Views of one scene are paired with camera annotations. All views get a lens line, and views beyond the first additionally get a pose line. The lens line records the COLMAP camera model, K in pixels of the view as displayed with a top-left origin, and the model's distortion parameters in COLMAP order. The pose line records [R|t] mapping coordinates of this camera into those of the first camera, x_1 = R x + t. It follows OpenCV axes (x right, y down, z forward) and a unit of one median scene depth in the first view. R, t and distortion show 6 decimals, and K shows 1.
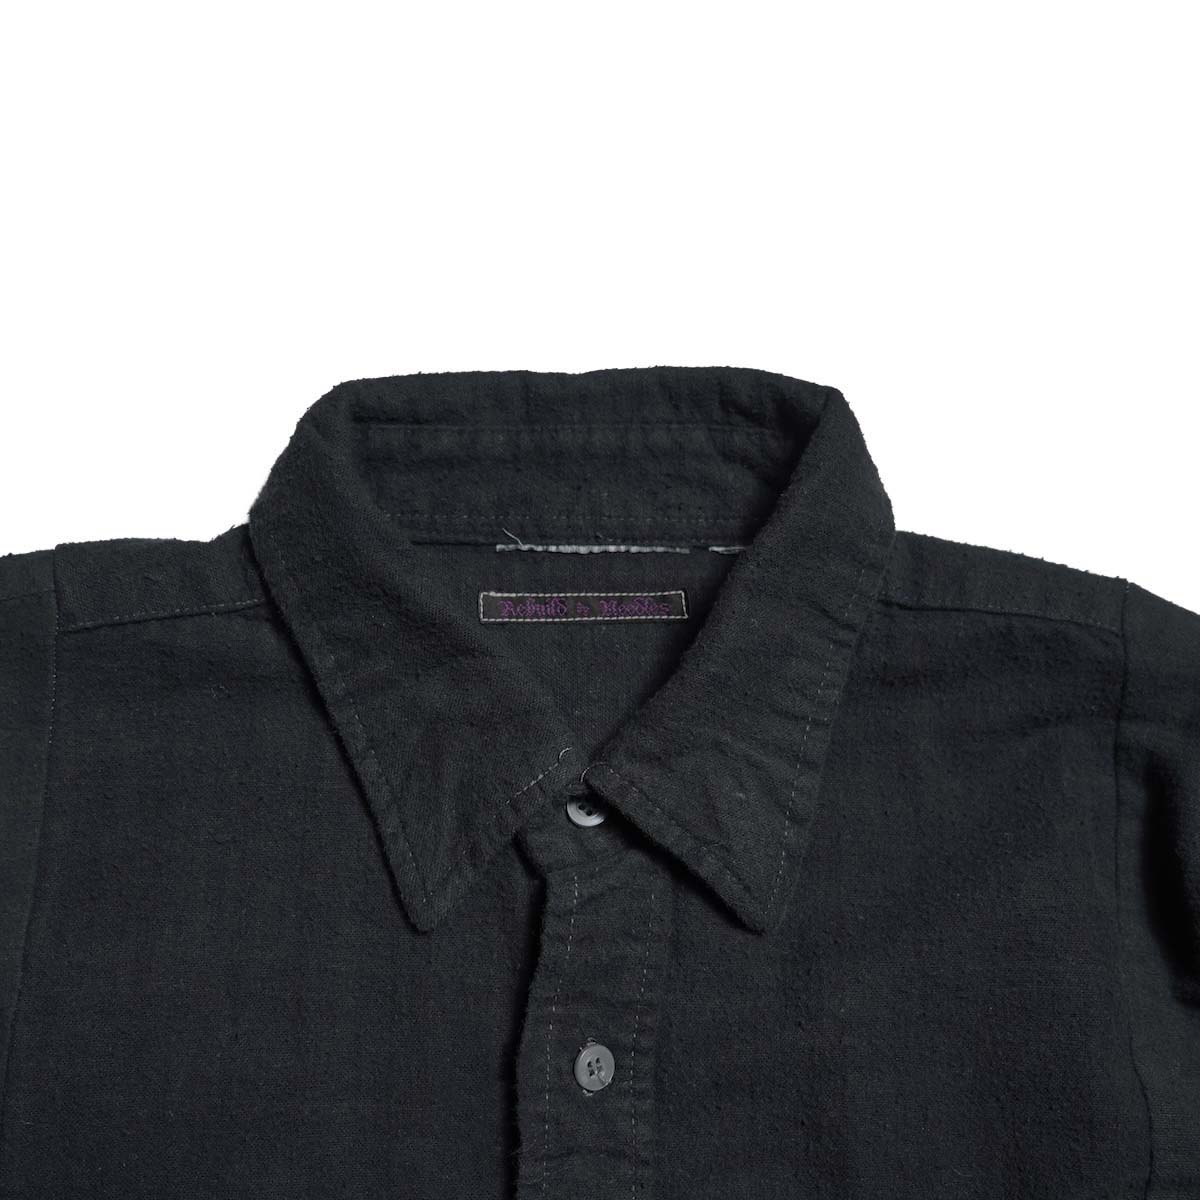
lens RADIAL K [[1531.5, 0, 600.0], [0, 1531.5, 600.0], [0, 0, 1]] dist [-0.001419, -0.001153]
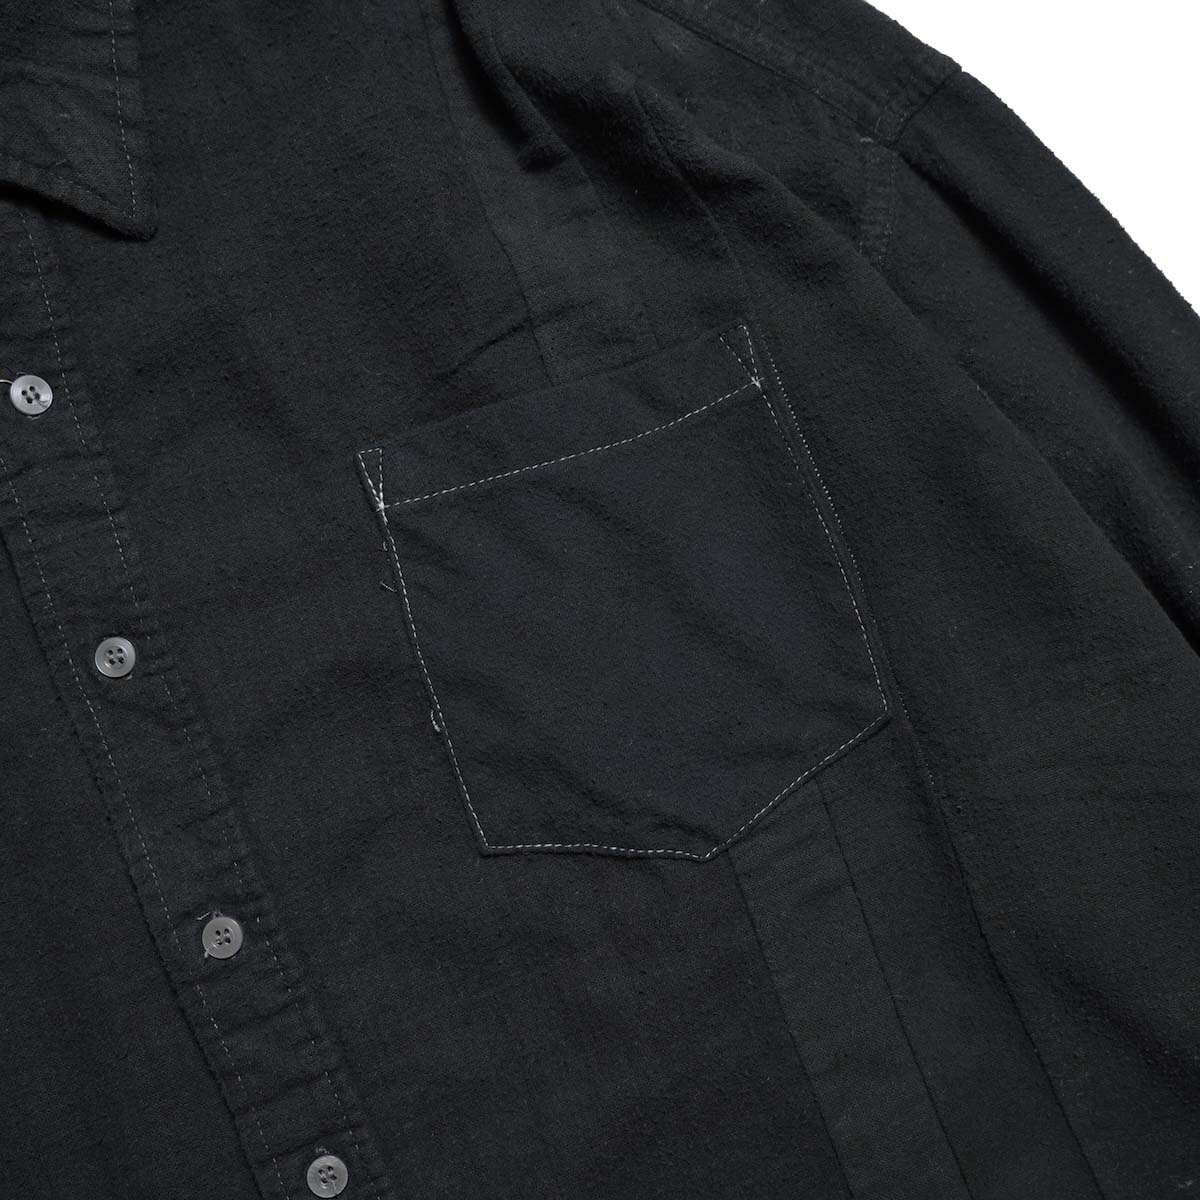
lens RADIAL K [[1531.5, 0, 600.0], [0, 1531.5, 600.0], [0, 0, 1]] dist [-0.001419, -0.001153]
pose [[0.939151, -0.343489, 0.003168, 0.326313], [0.337301, 0.923898, 0.180665, 0.375991], [-0.064984, -0.168603, 0.983540, -0.147162]]
